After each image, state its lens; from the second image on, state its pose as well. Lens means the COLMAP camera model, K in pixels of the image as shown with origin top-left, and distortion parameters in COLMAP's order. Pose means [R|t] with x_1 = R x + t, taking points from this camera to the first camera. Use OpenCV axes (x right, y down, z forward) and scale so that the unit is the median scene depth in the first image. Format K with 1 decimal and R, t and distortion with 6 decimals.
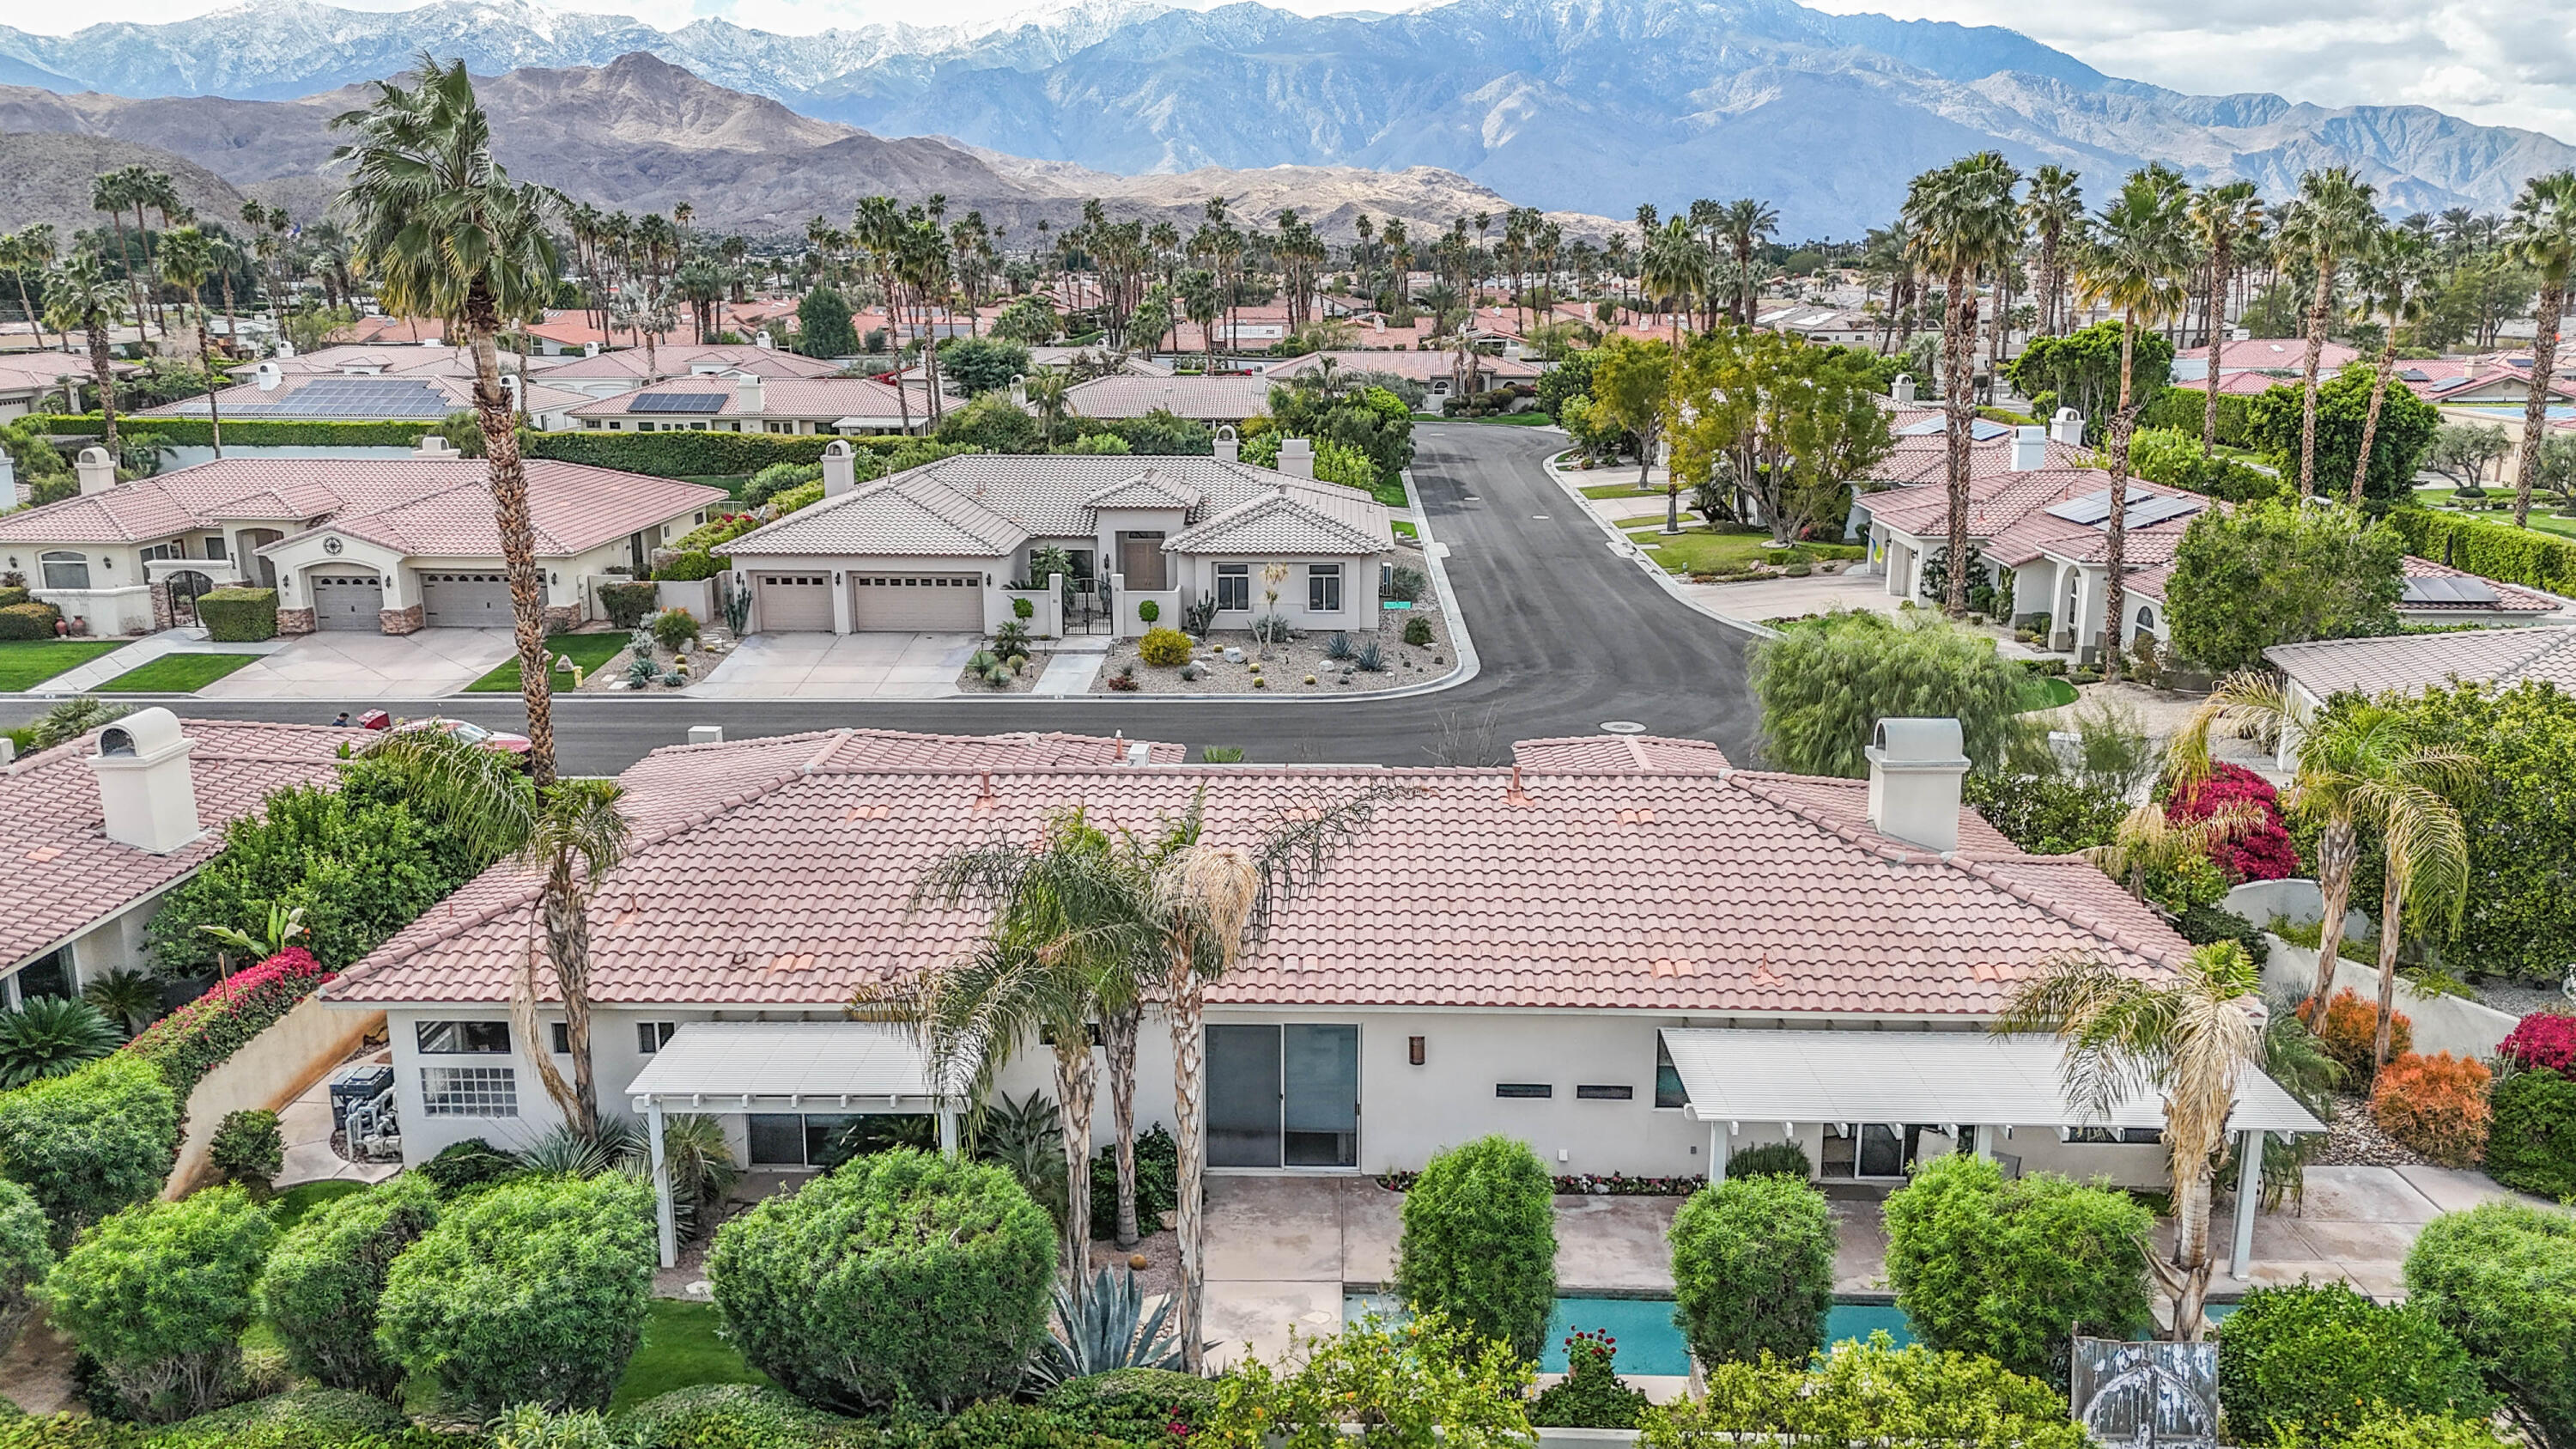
lens RADIAL K [[1896.2, 0, 1296.1], [0, 1896.2, 735.7], [0, 0, 1]] dist [0.060903, -0.052362]
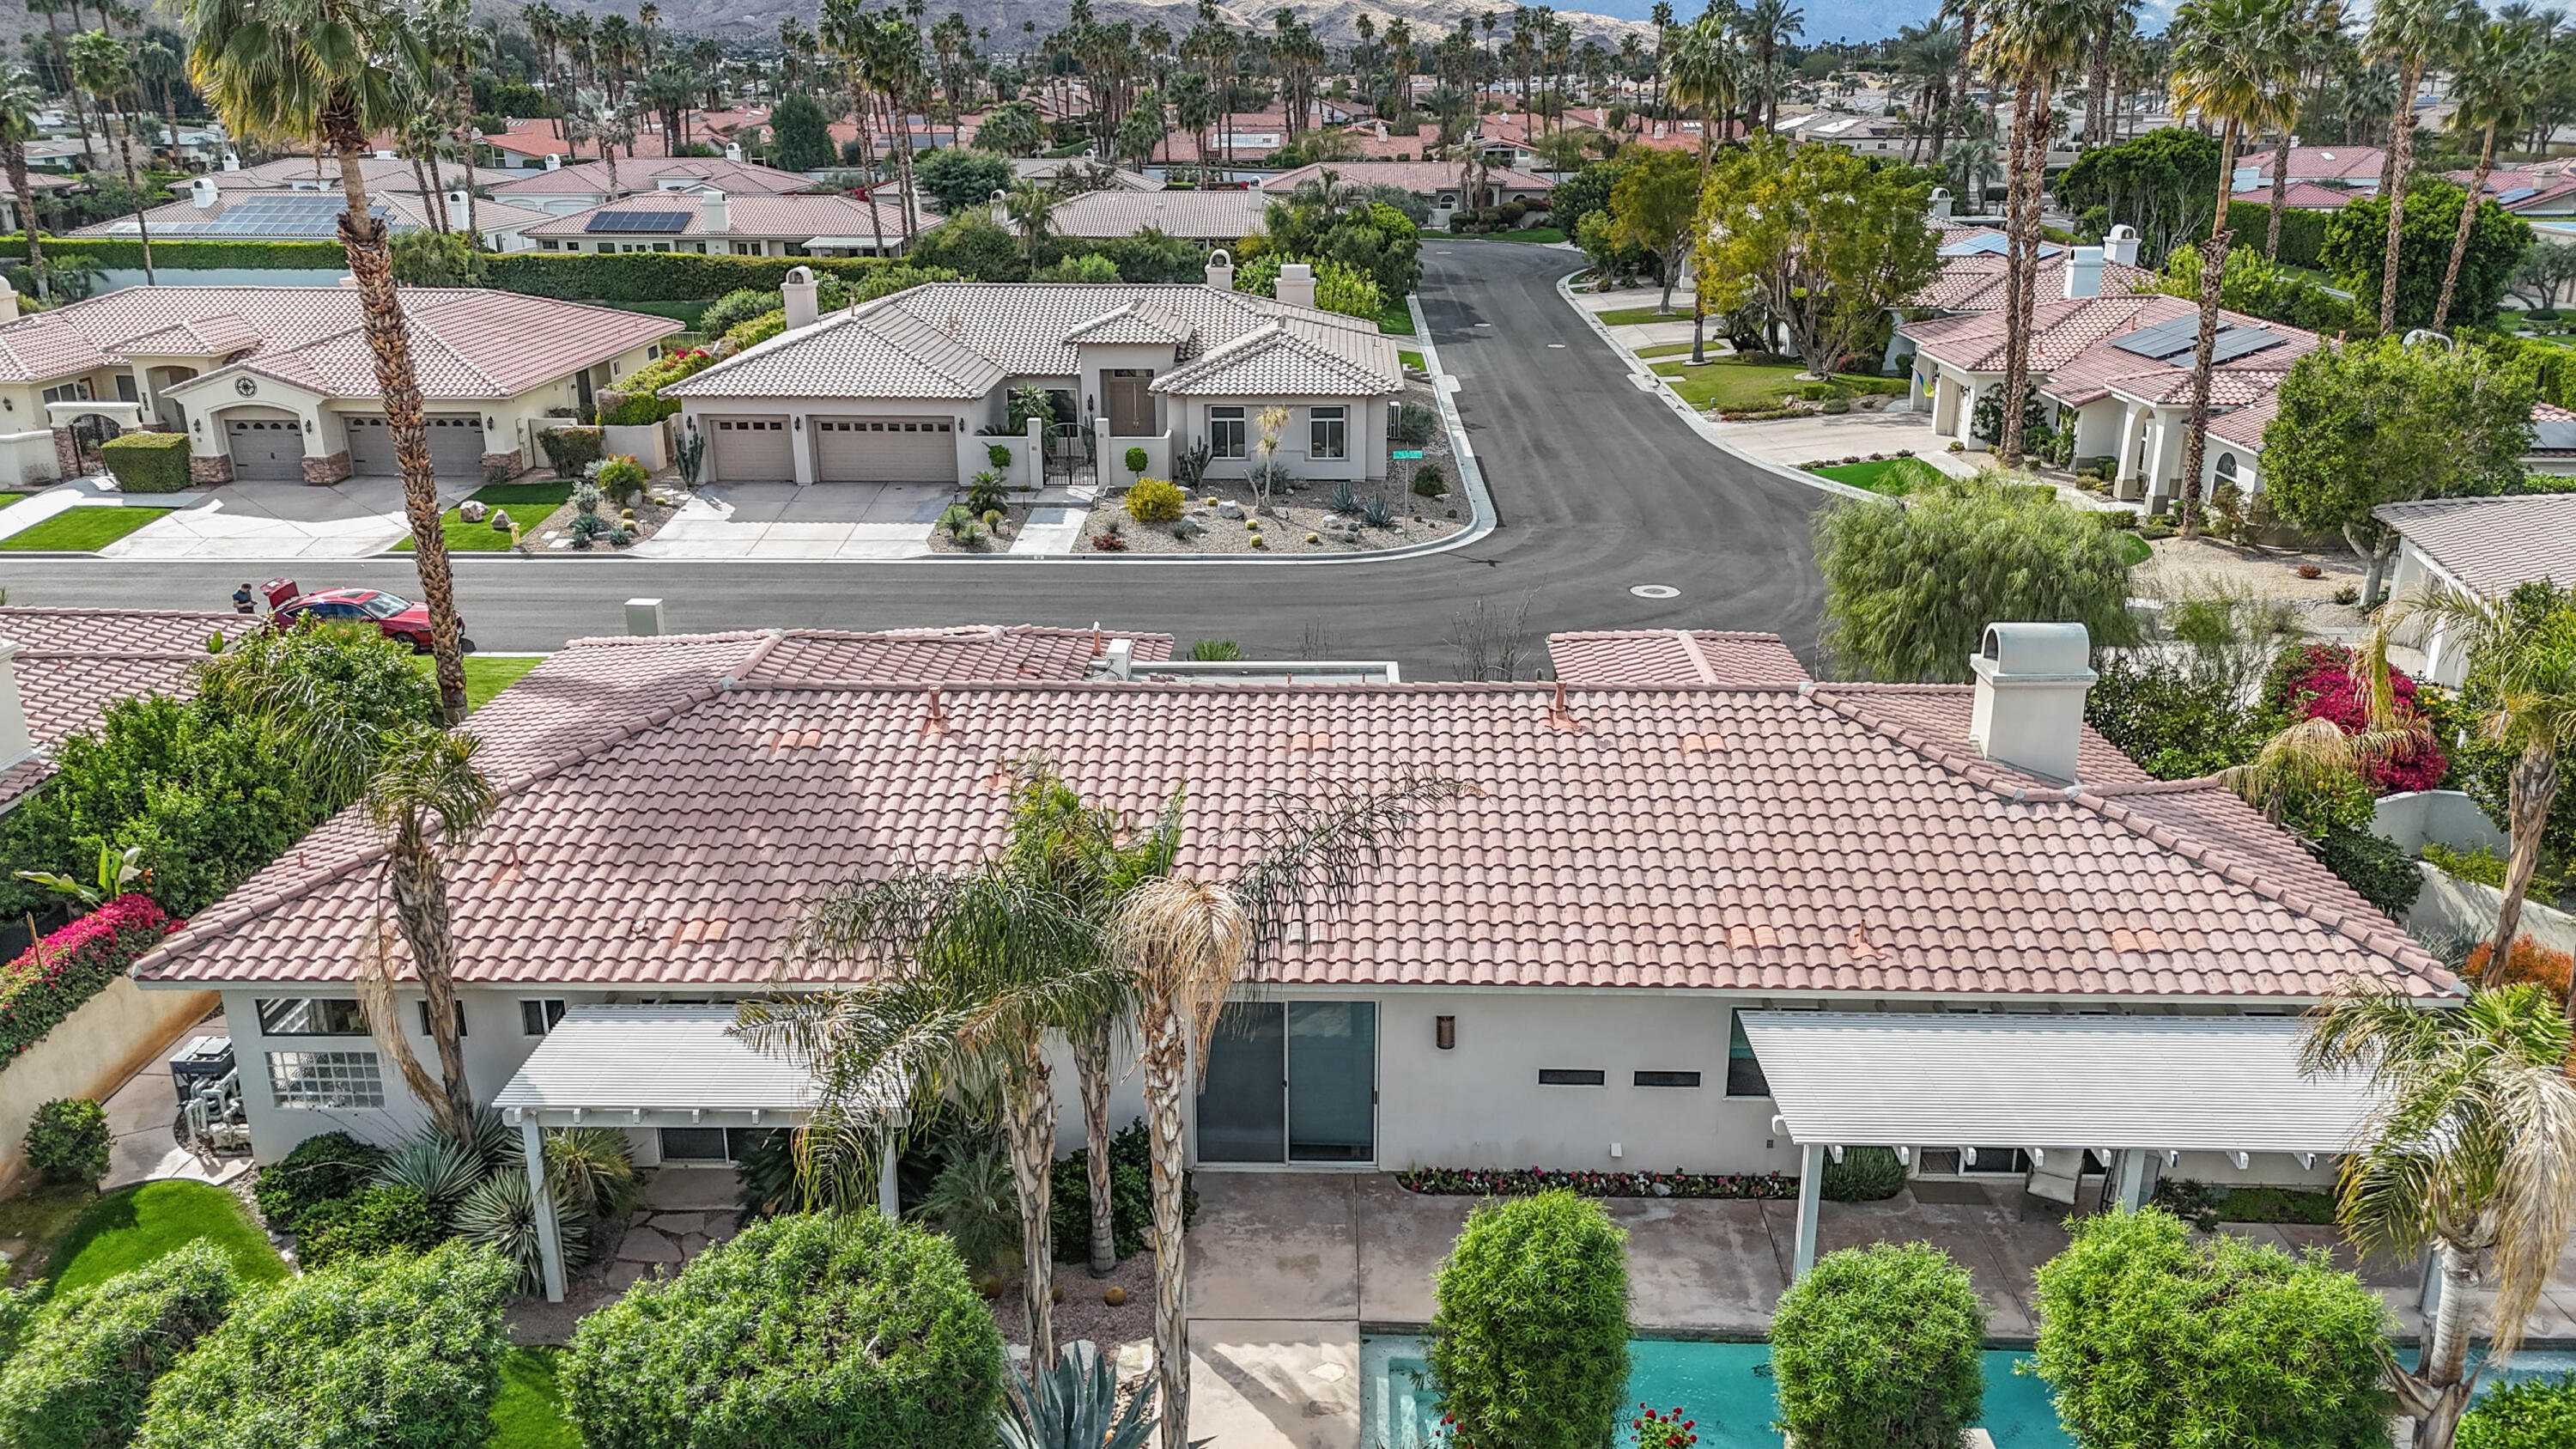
lens RADIAL K [[1896.2, 0, 1293.3], [0, 1896.2, 733.4], [0, 0, 1]] dist [0.060903, -0.052362]
pose [[0.999998, -0.001976, -0.000703, -0.001674], [0.002033, 0.995701, 0.092602, -0.023740], [0.000517, -0.092603, 0.995703, 0.091745]]
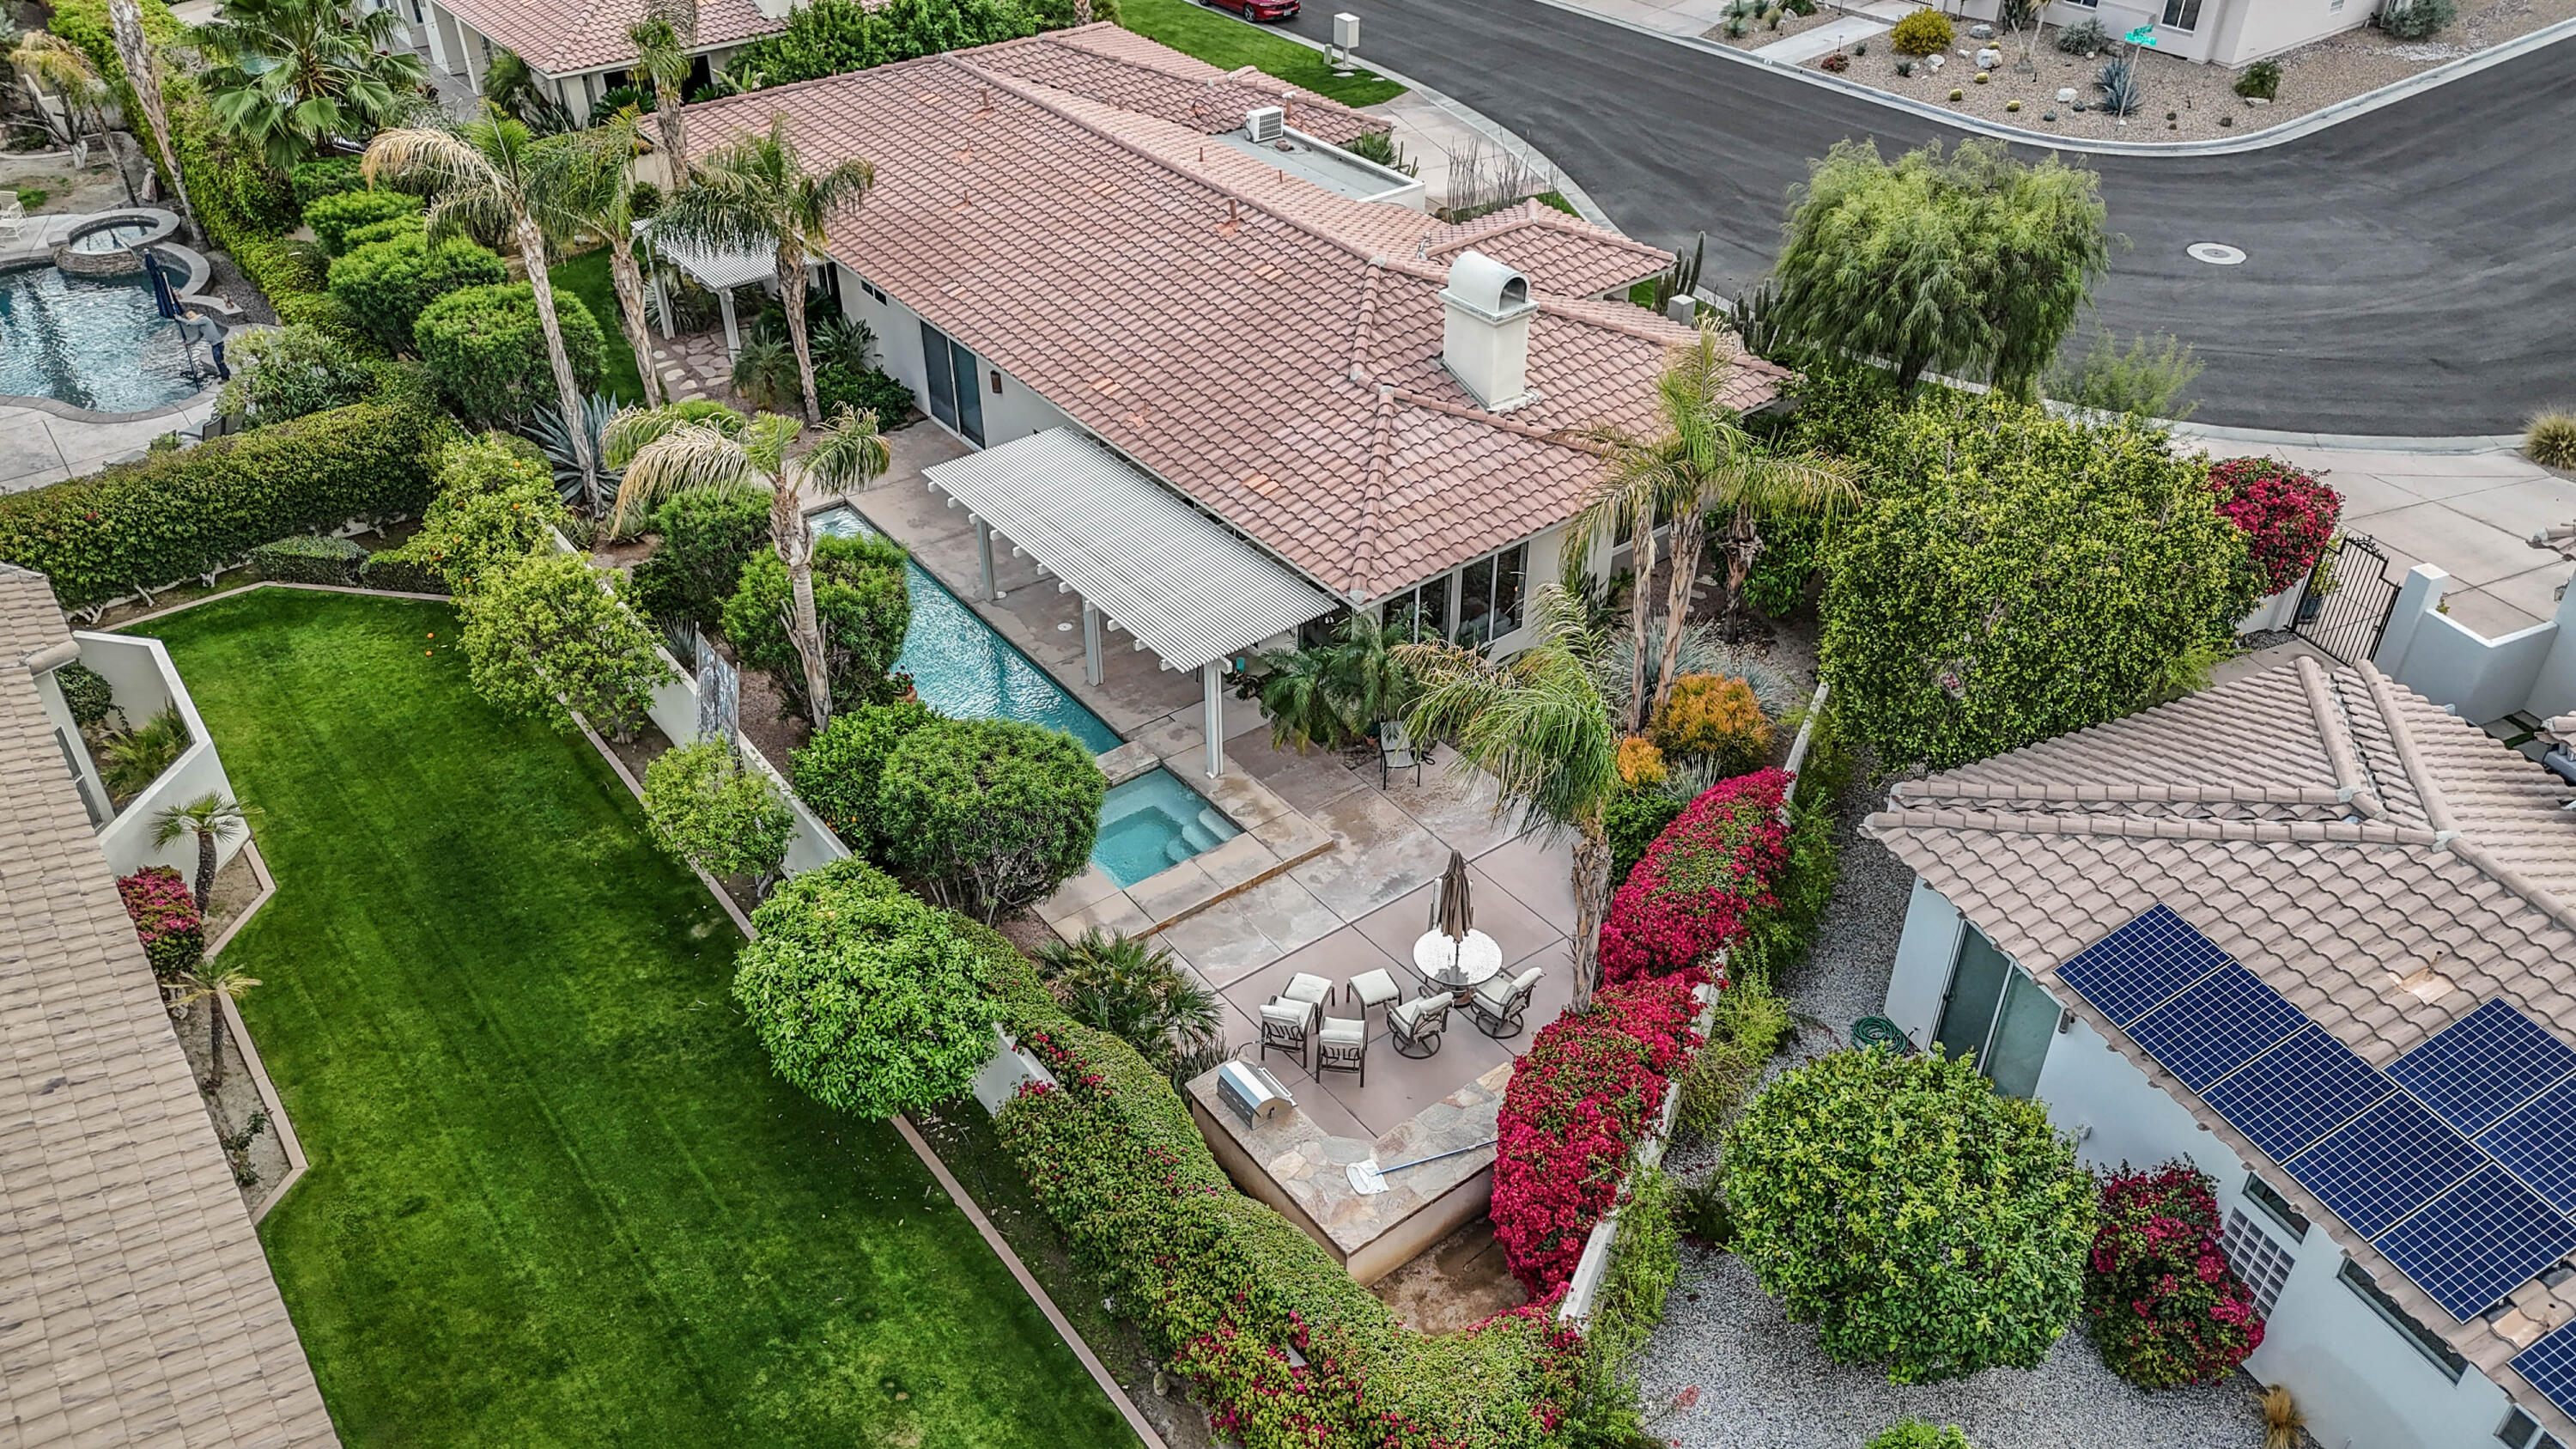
lens RADIAL K [[1896.2, 0, 1284.8], [0, 1896.2, 733.0], [0, 0, 1]] dist [0.060903, -0.052362]
pose [[0.626232, 0.453282, -0.634326, 0.600845], [-0.186534, 0.877098, 0.442610, -0.127116], [0.756993, -0.158853, 0.633819, 0.141040]]
